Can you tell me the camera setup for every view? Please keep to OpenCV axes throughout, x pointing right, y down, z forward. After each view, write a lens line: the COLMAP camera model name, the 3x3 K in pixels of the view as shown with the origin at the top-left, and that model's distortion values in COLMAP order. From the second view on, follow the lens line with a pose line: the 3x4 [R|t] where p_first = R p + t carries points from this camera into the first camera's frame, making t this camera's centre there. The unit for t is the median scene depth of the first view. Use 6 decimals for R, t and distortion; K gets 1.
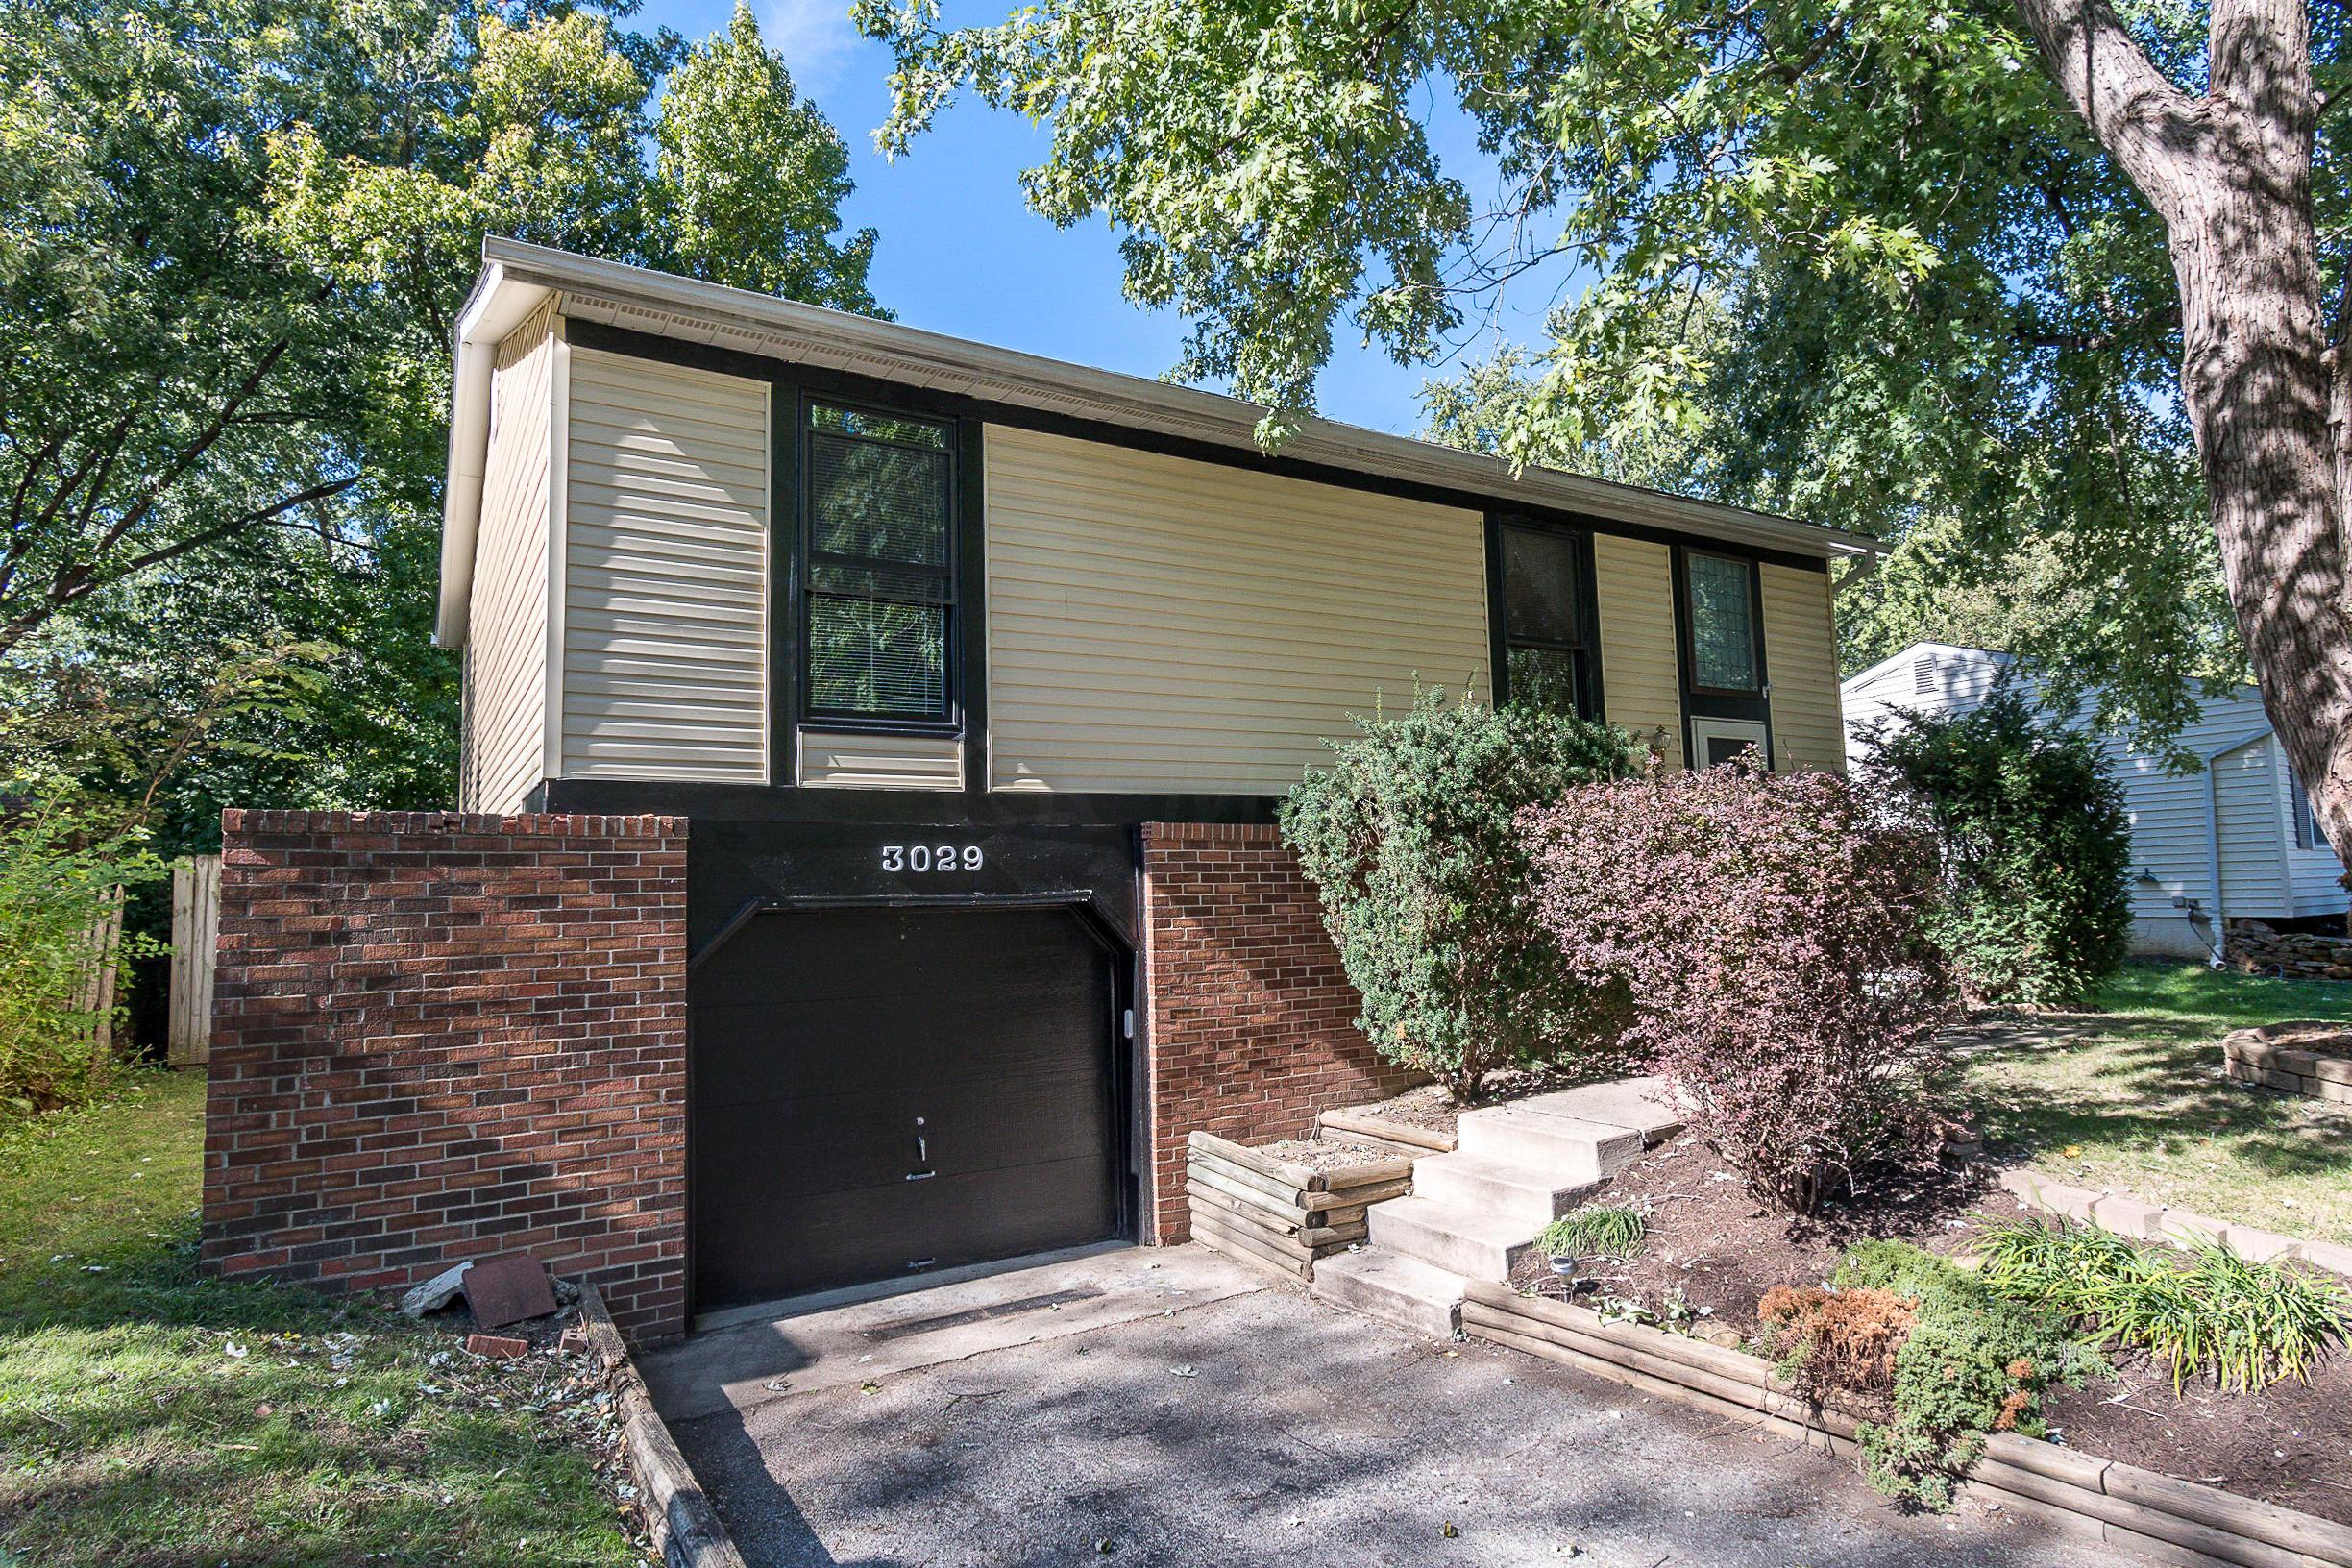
lens RADIAL K [[1209.3, 0, 1201.1], [0, 1209.3, 785.4], [0, 0, 1]] dist [0.002519, -0.002125]
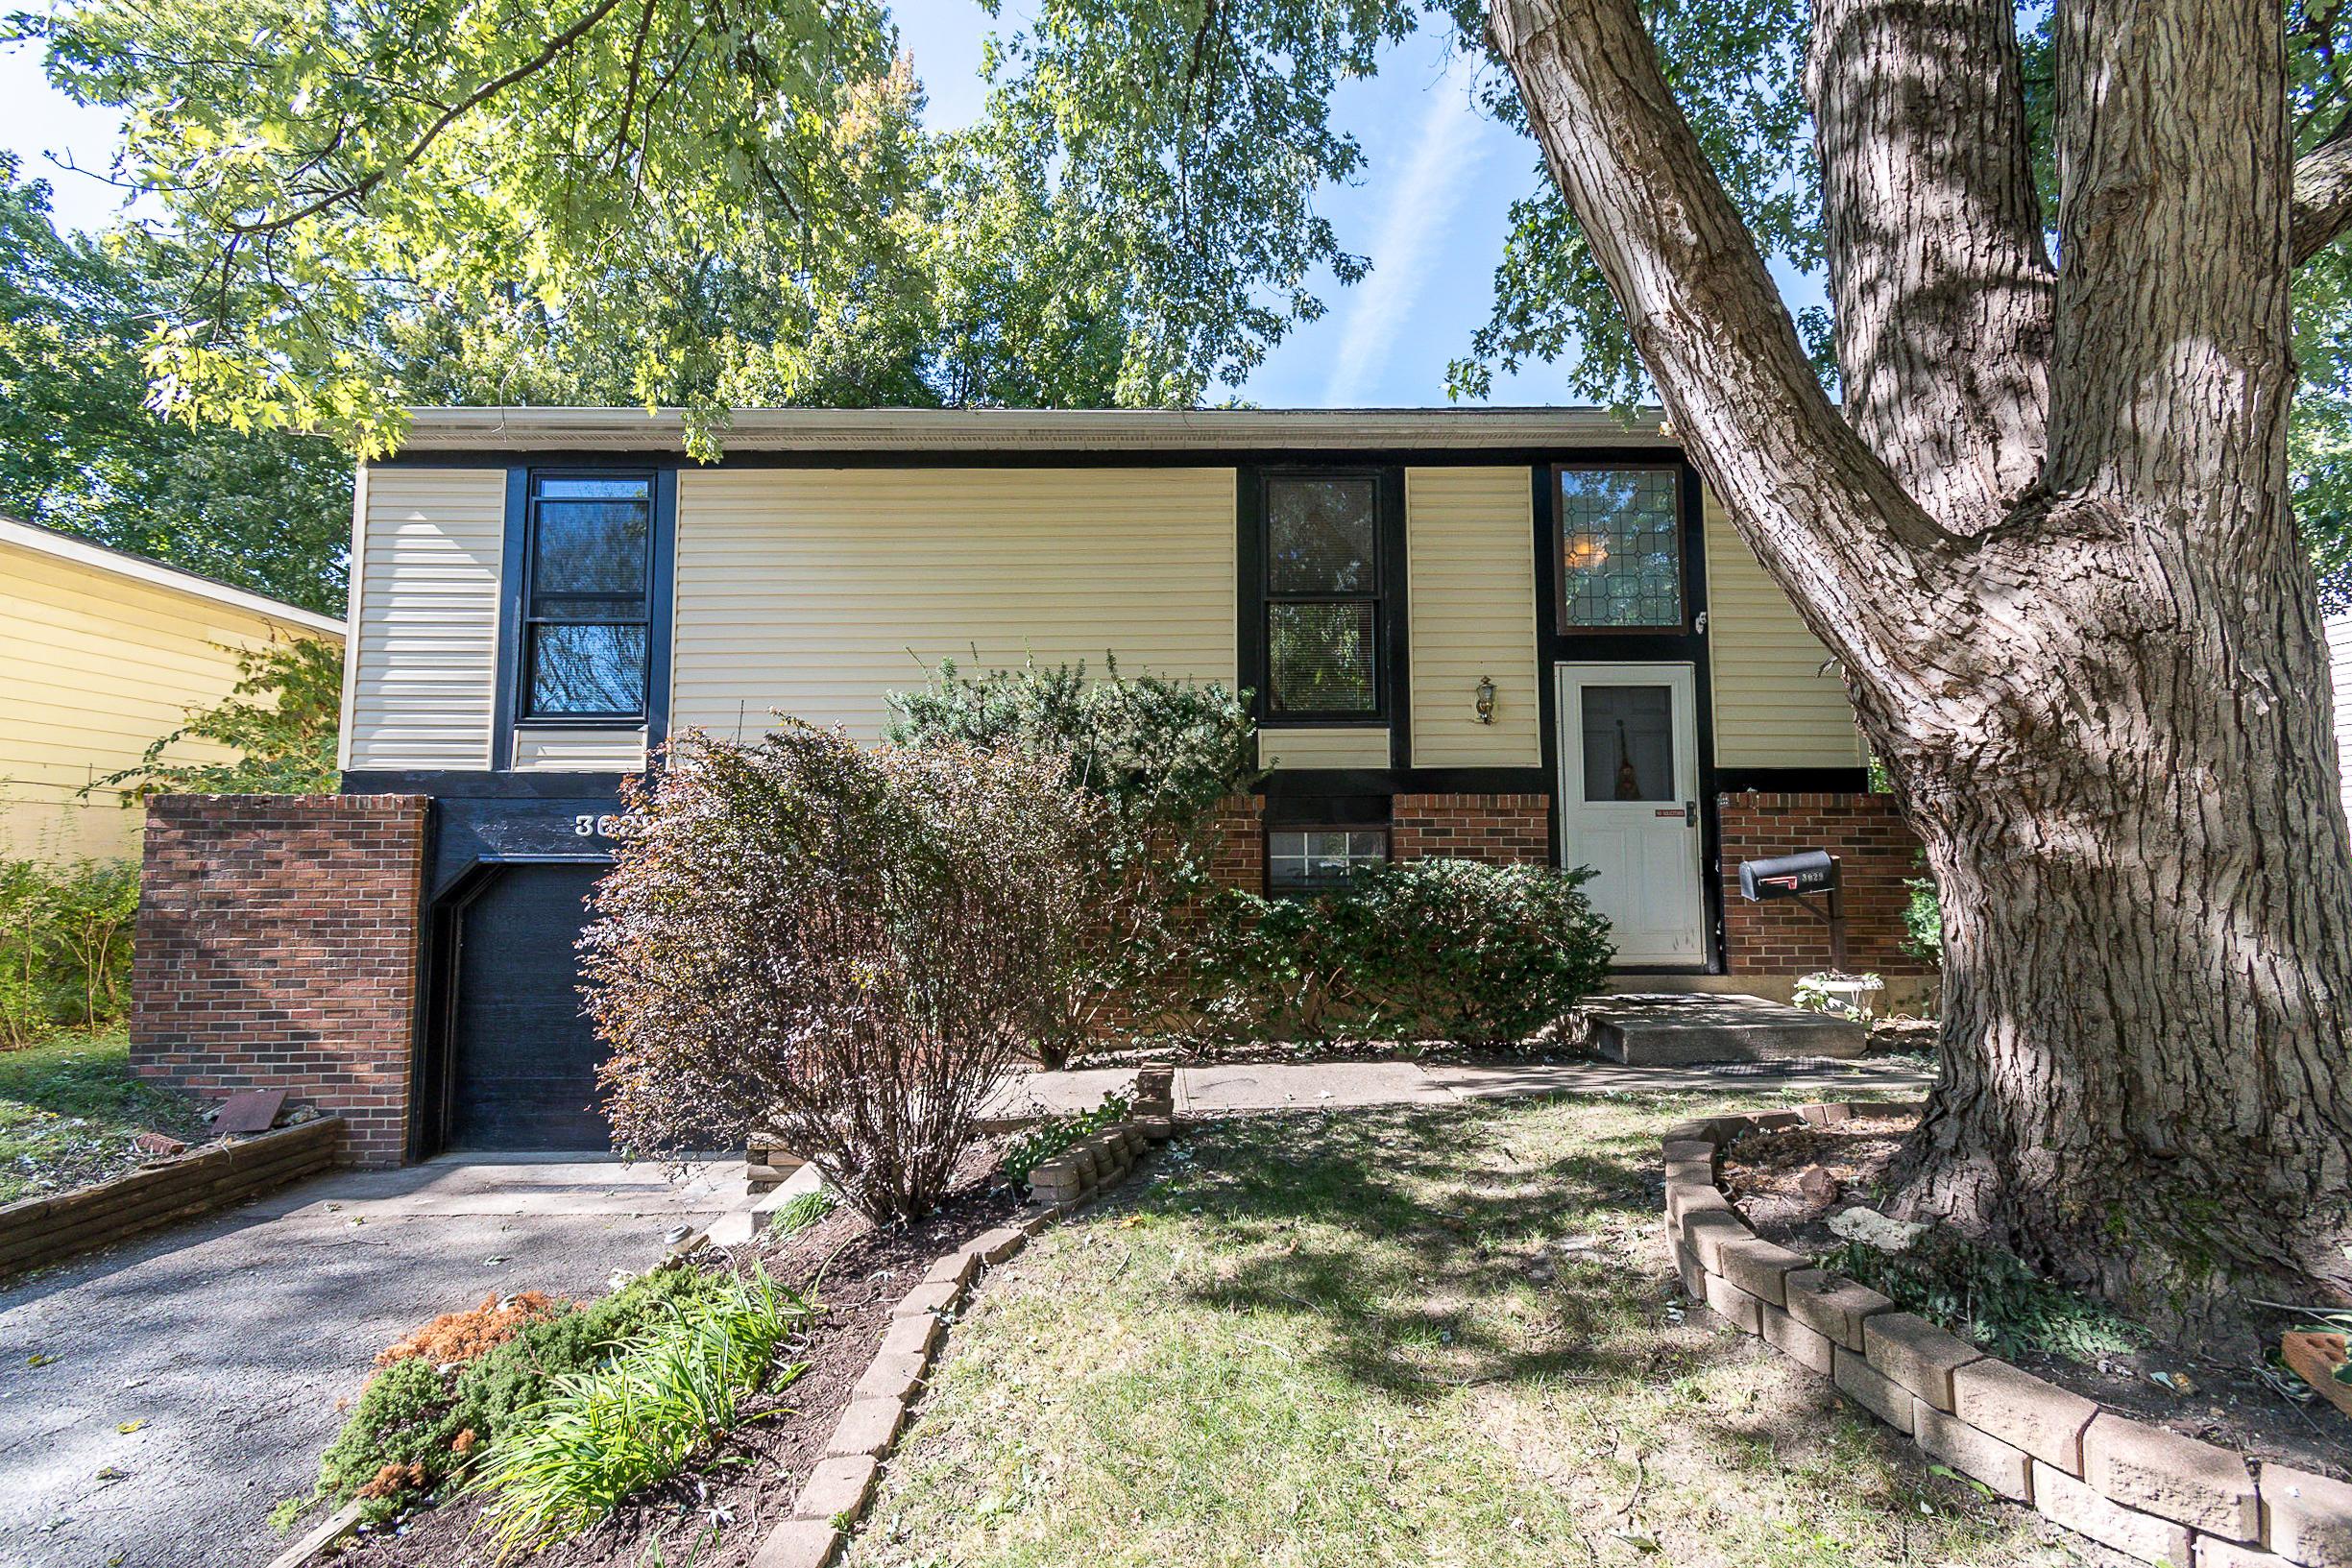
lens RADIAL K [[1056.0, 0, 1180.5], [0, 1056.0, 779.7], [0, 0, 1]] dist [-0.001826, 0.001202]
pose [[0.870007, -0.017359, -0.492733, 0.841720], [0.025999, 0.999605, 0.010690, 0.016160], [0.492353, -0.022111, 0.870115, 0.336923]]
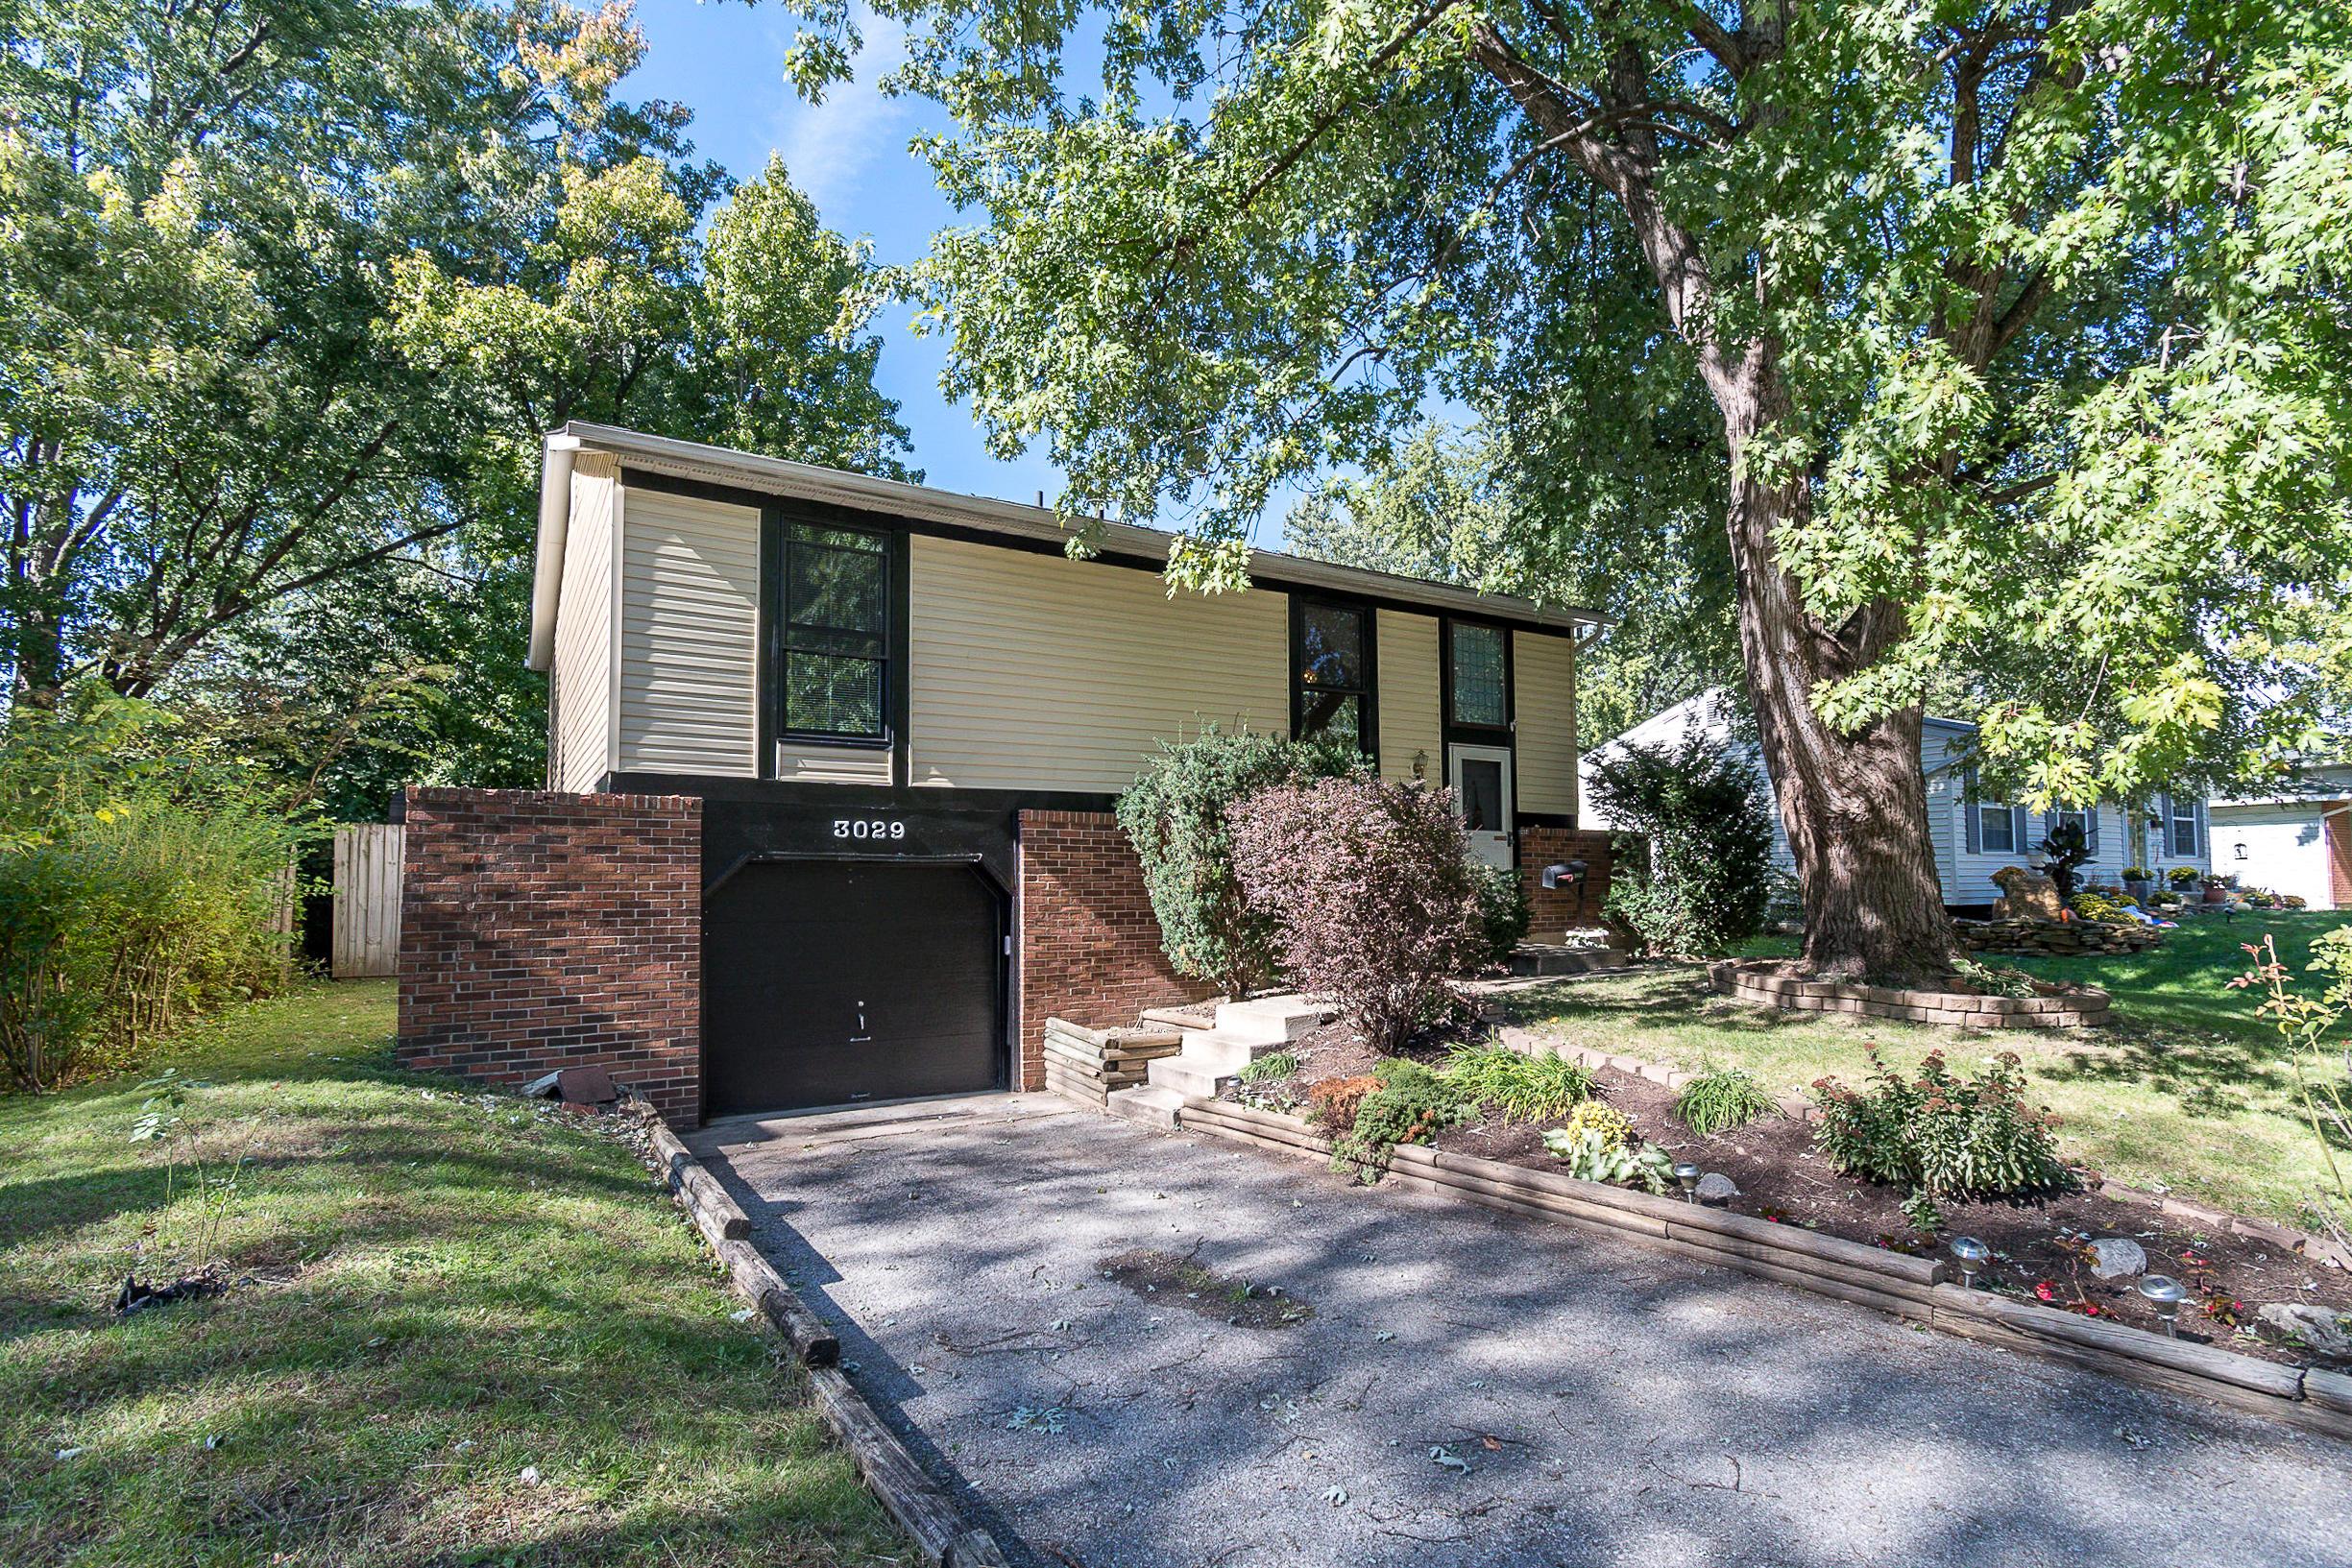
lens RADIAL K [[1056.0, 0, 1206.0], [0, 1056.0, 834.2], [0, 0, 1]] dist [-0.001826, 0.001202]
pose [[0.999735, 0.020216, 0.010989, 0.182820], [-0.020649, 0.998951, 0.040870, 0.003923], [-0.010151, -0.041086, 0.999104, -0.316193]]
